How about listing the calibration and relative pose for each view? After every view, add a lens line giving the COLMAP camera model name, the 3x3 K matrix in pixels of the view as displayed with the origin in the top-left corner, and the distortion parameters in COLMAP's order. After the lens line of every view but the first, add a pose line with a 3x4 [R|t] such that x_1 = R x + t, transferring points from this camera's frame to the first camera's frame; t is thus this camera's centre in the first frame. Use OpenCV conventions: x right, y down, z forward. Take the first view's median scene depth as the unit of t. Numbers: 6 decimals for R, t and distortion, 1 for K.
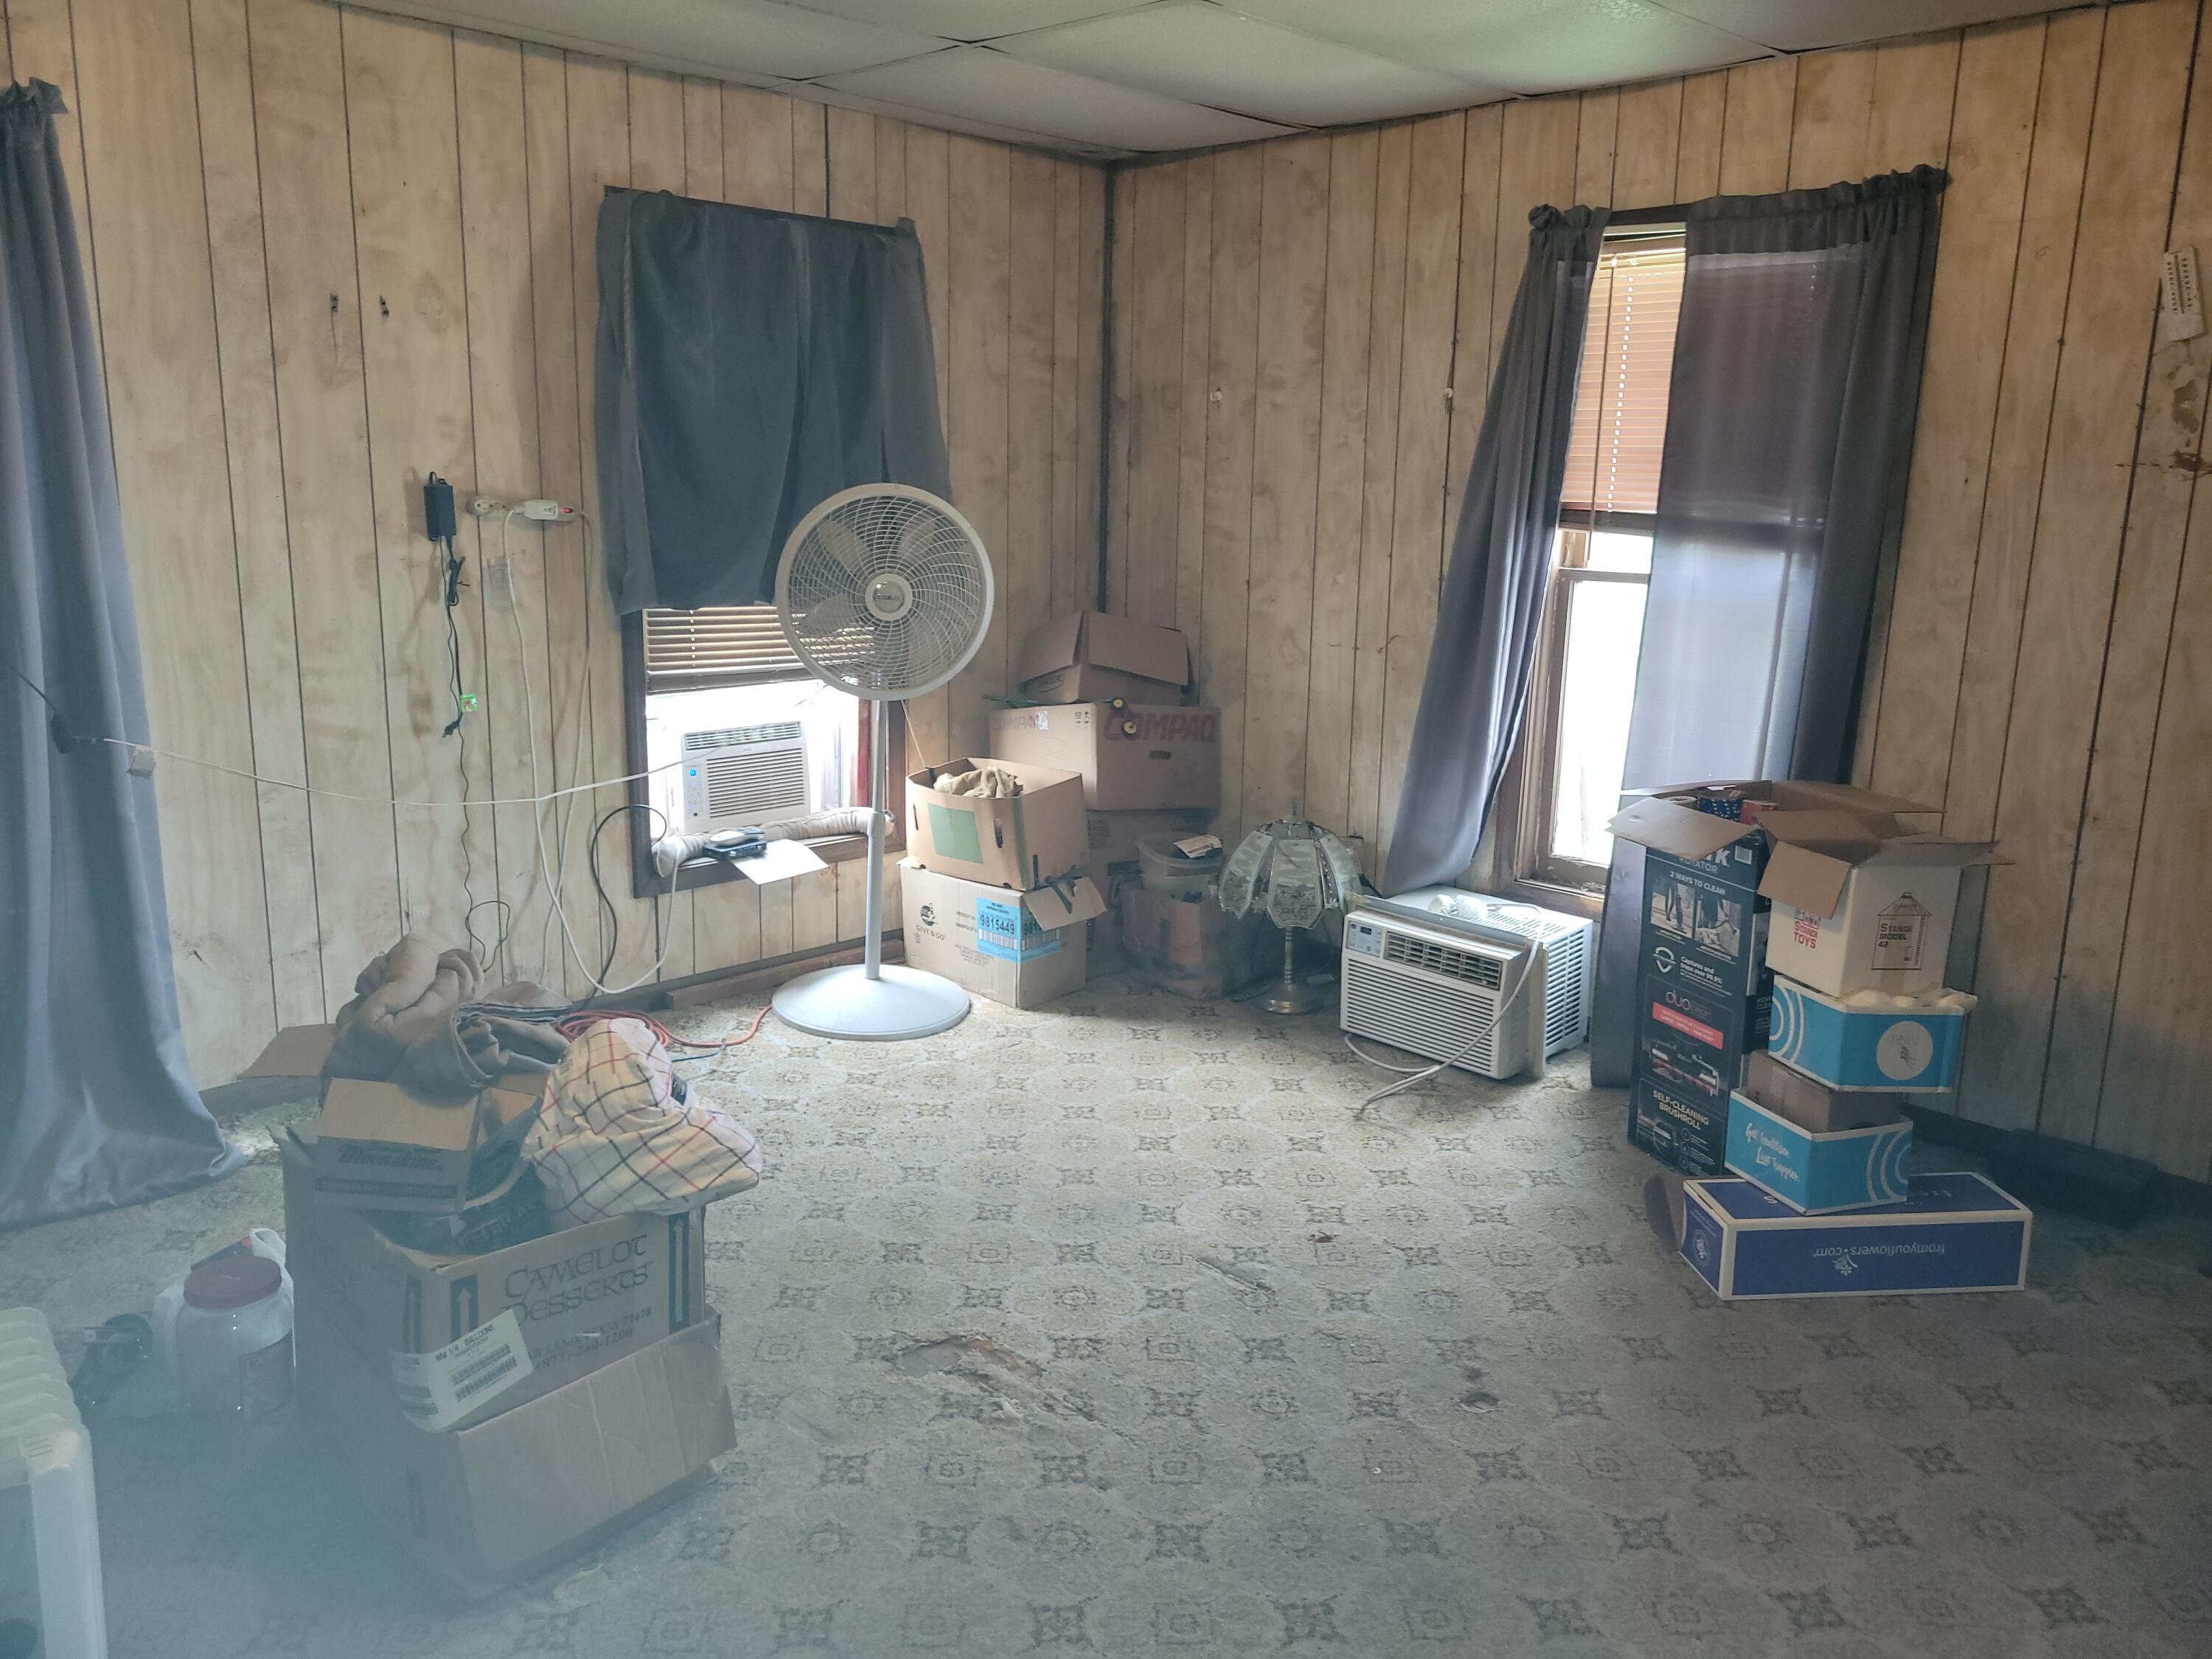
lens RADIAL K [[1789.4, 0, 1095.7], [0, 1789.4, 829.9], [0, 0, 1]] dist [0.047854, -0.013143]
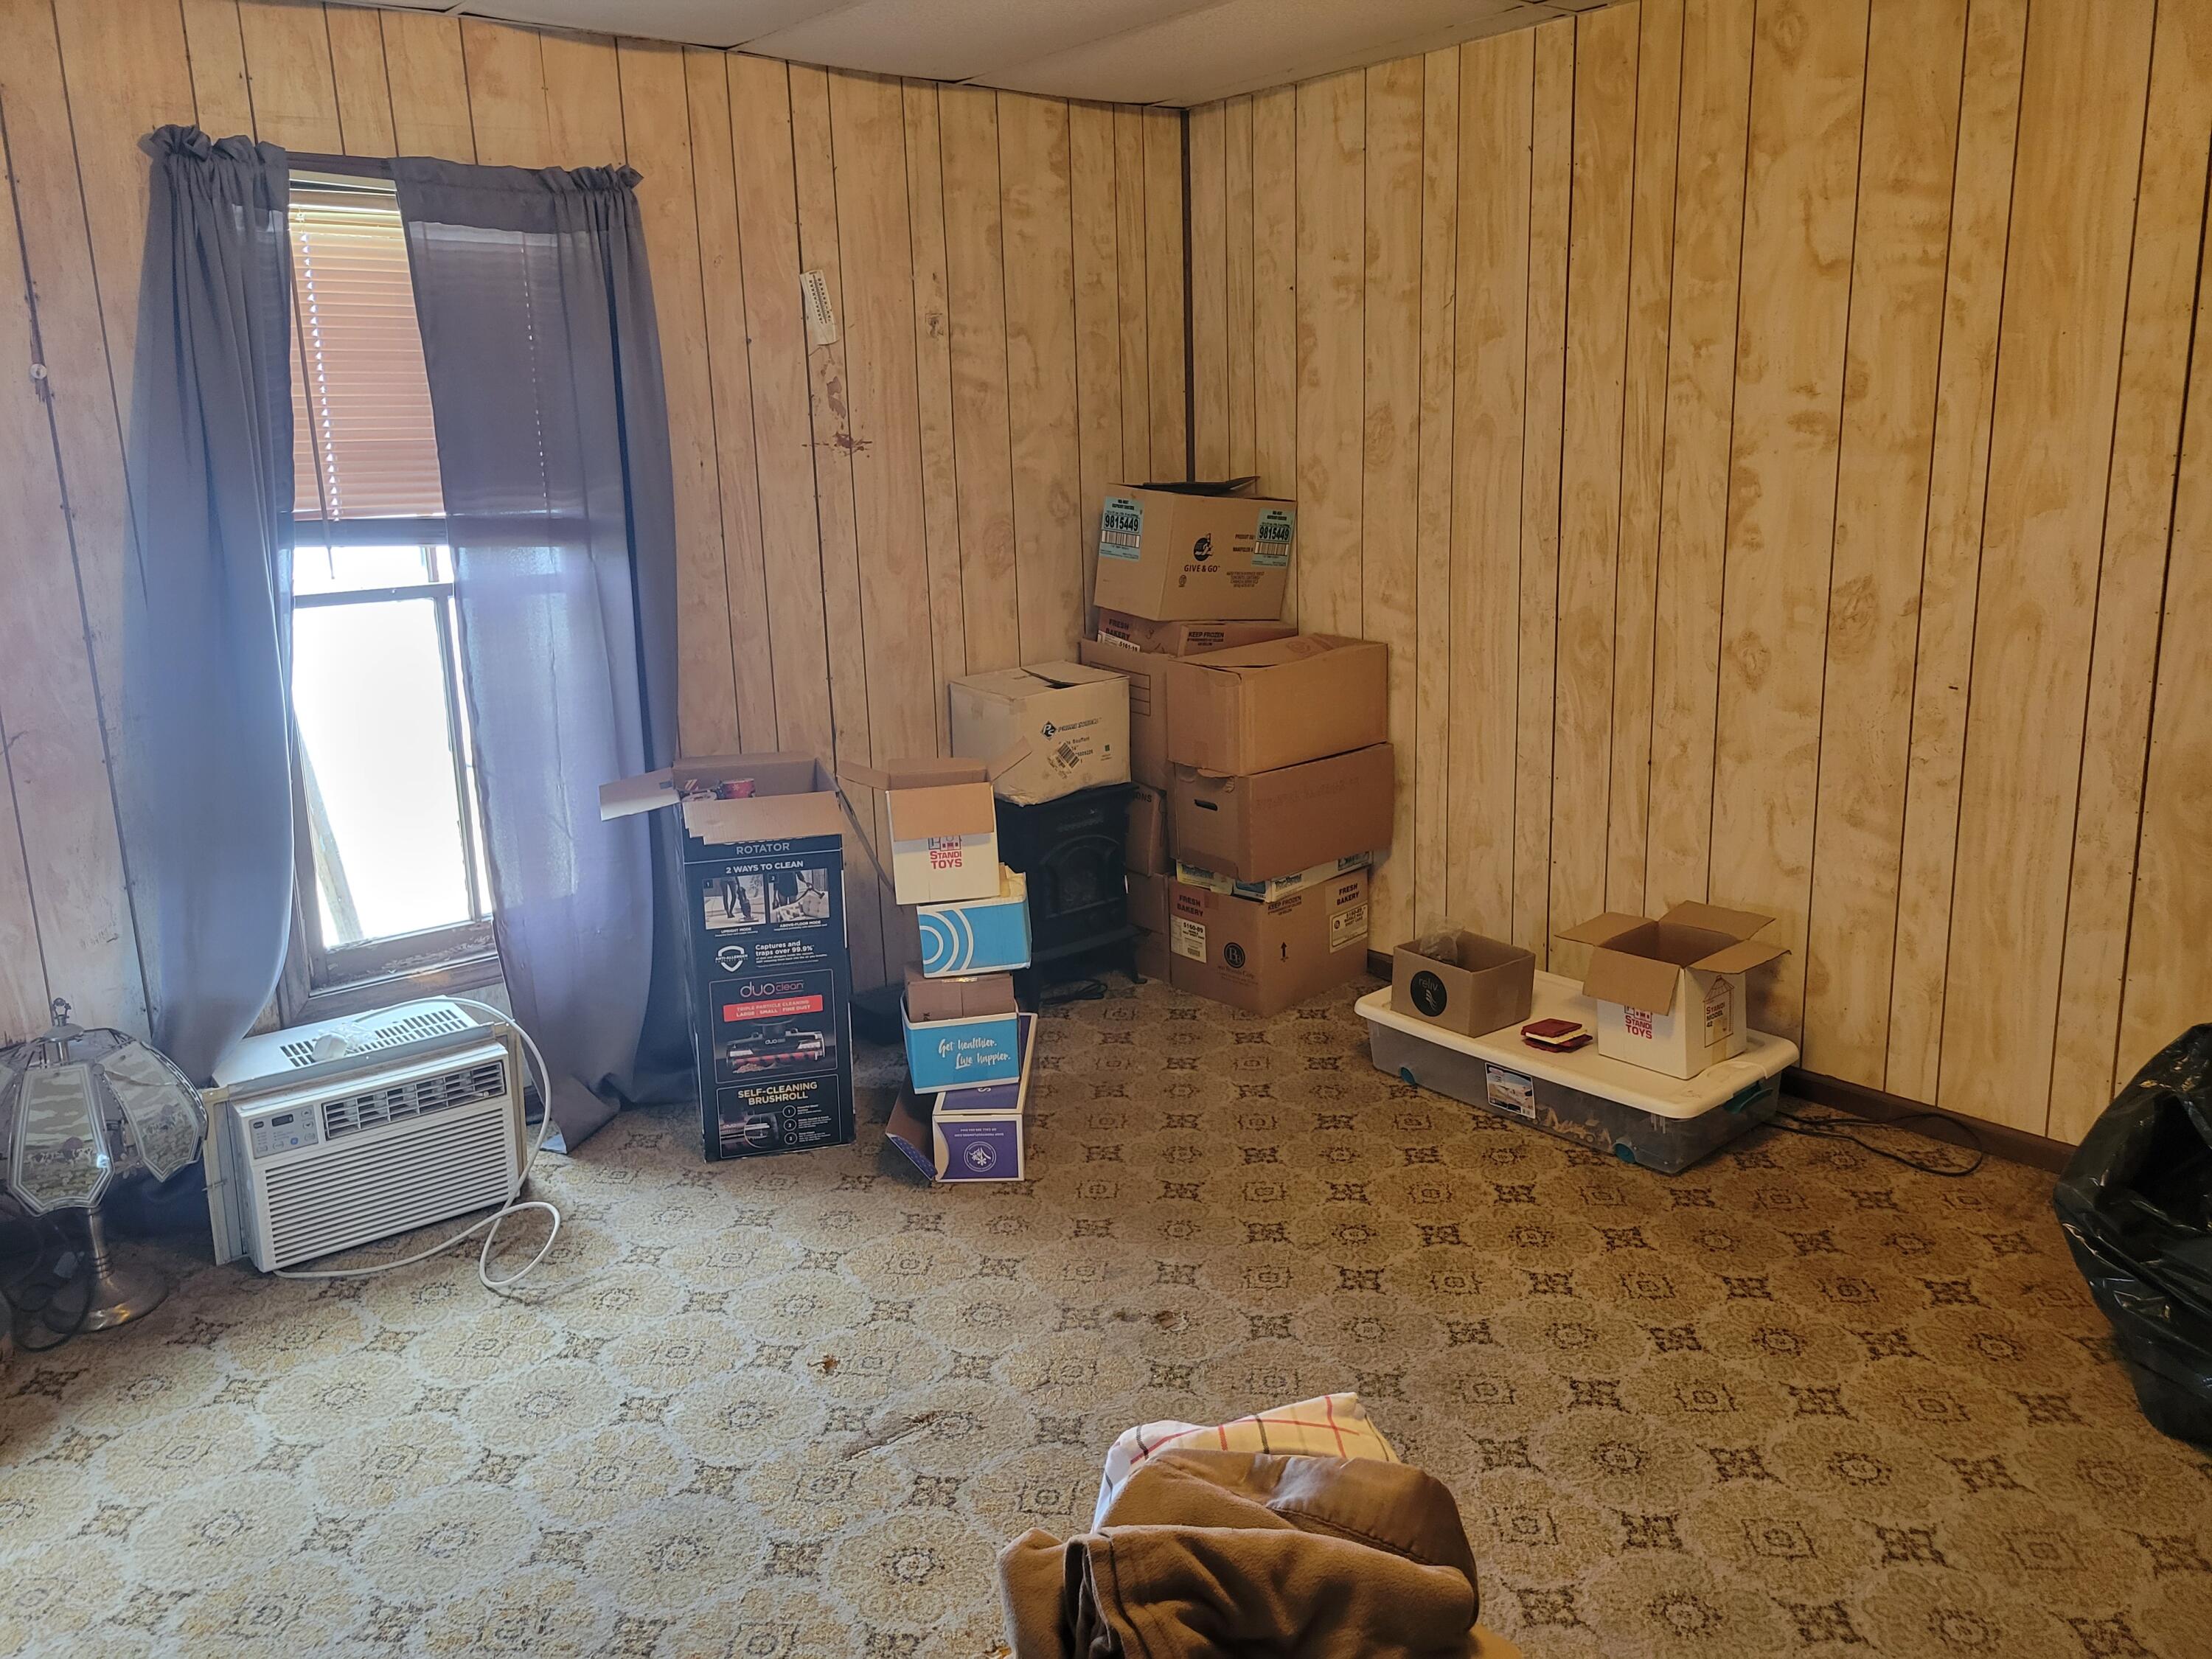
lens RADIAL K [[1719.8, 0, 1098.2], [0, 1719.8, 817.2], [0, 0, 1]] dist [0.033910, -0.001728]
pose [[0.057784, -0.232686, 0.970834, -0.556241], [0.238599, 0.947496, 0.212891, -0.150387], [-0.969398, 0.219338, 0.110269, 0.676771]]
